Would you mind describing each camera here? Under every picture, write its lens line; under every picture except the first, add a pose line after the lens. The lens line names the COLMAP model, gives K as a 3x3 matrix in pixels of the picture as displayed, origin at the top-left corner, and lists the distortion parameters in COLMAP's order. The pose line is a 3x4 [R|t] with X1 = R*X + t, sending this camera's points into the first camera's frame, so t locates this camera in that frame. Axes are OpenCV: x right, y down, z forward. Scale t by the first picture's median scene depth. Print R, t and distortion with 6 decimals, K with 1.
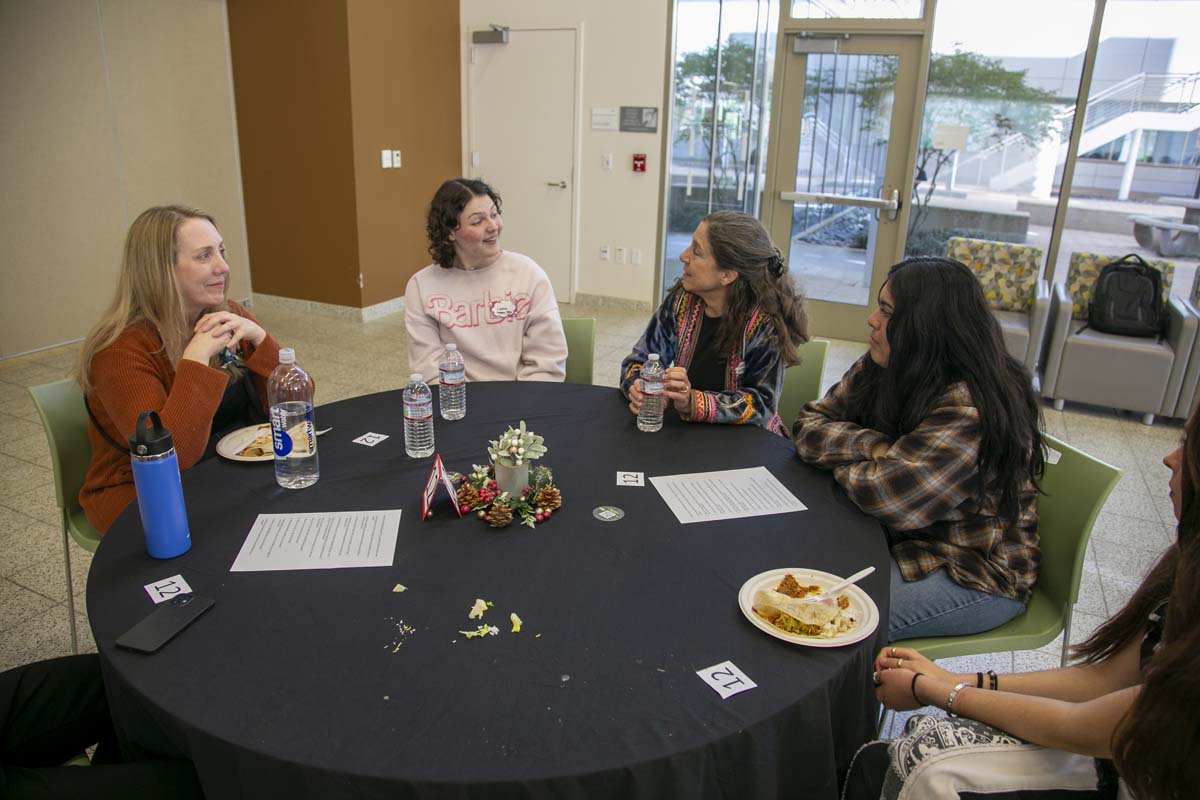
lens RADIAL K [[876.7, 0, 600.0], [0, 876.7, 400.0], [0, 0, 1]] dist [-0.104108, 0.006251]
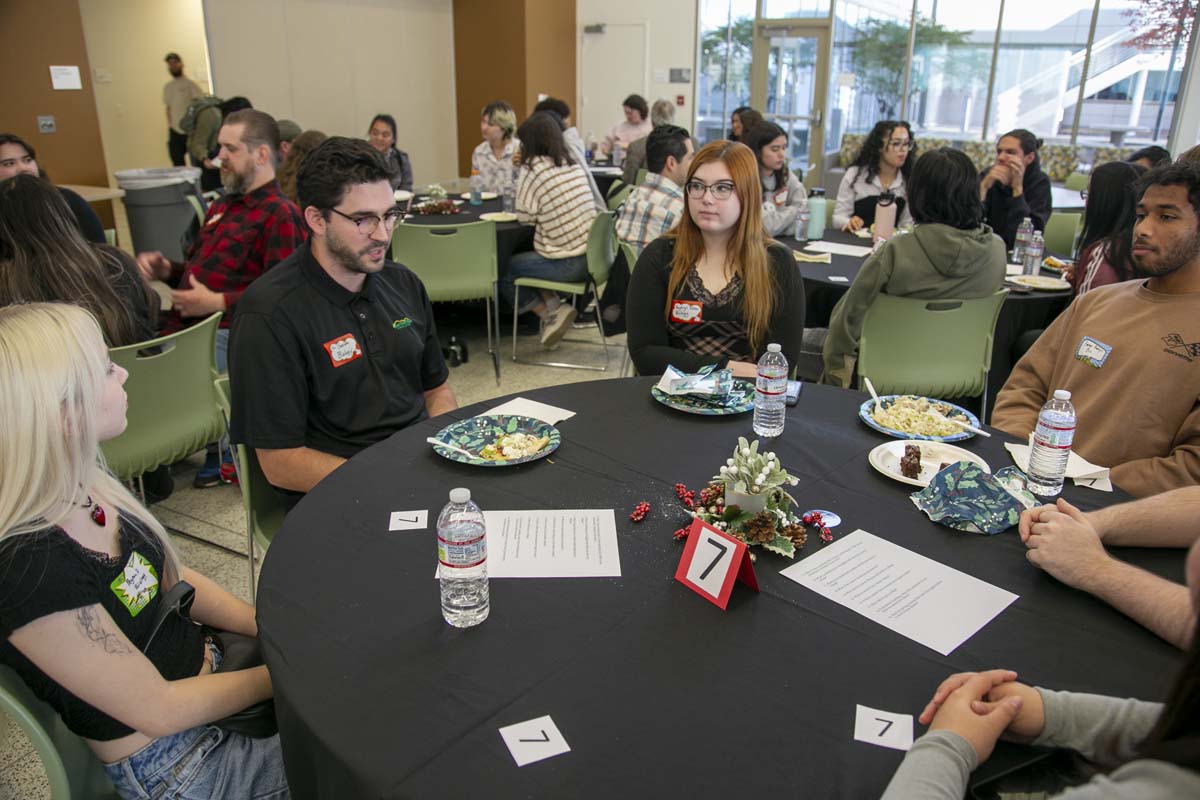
lens RADIAL K [[919.6, 0, 600.0], [0, 919.6, 400.0], [0, 0, 1]] dist [-0.085401, -0.002324]
pose [[0.999034, -0.009638, -0.042881, -0.044143], [0.010963, 0.999466, 0.030786, 0.273160], [0.042561, -0.031226, 0.998606, -0.859668]]
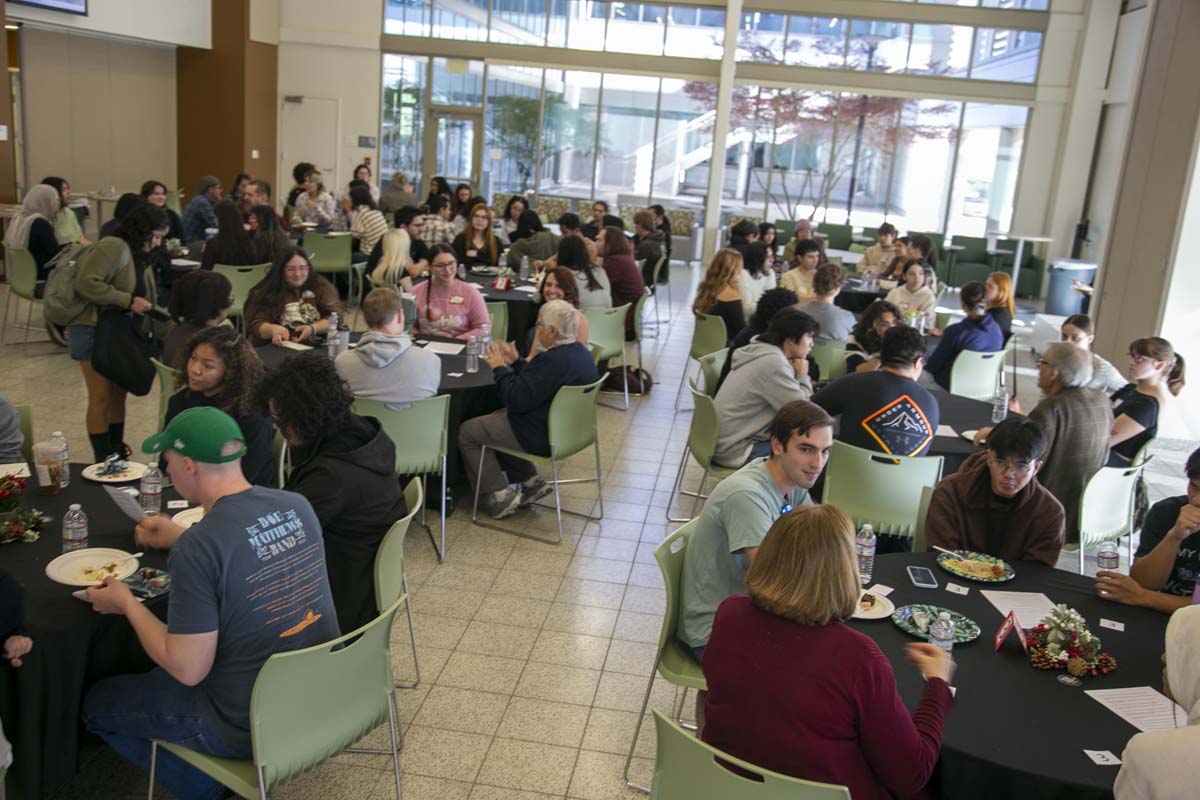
lens RADIAL K [[1166.3, 0, 600.0], [0, 1166.3, 400.0], [0, 0, 1]] dist [-0.037718, -0.007764]
pose [[0.948210, -0.028875, 0.316328, -0.337636], [0.048532, 0.997337, -0.054438, 0.518737], [-0.313914, 0.066970, 0.947087, -1.923736]]
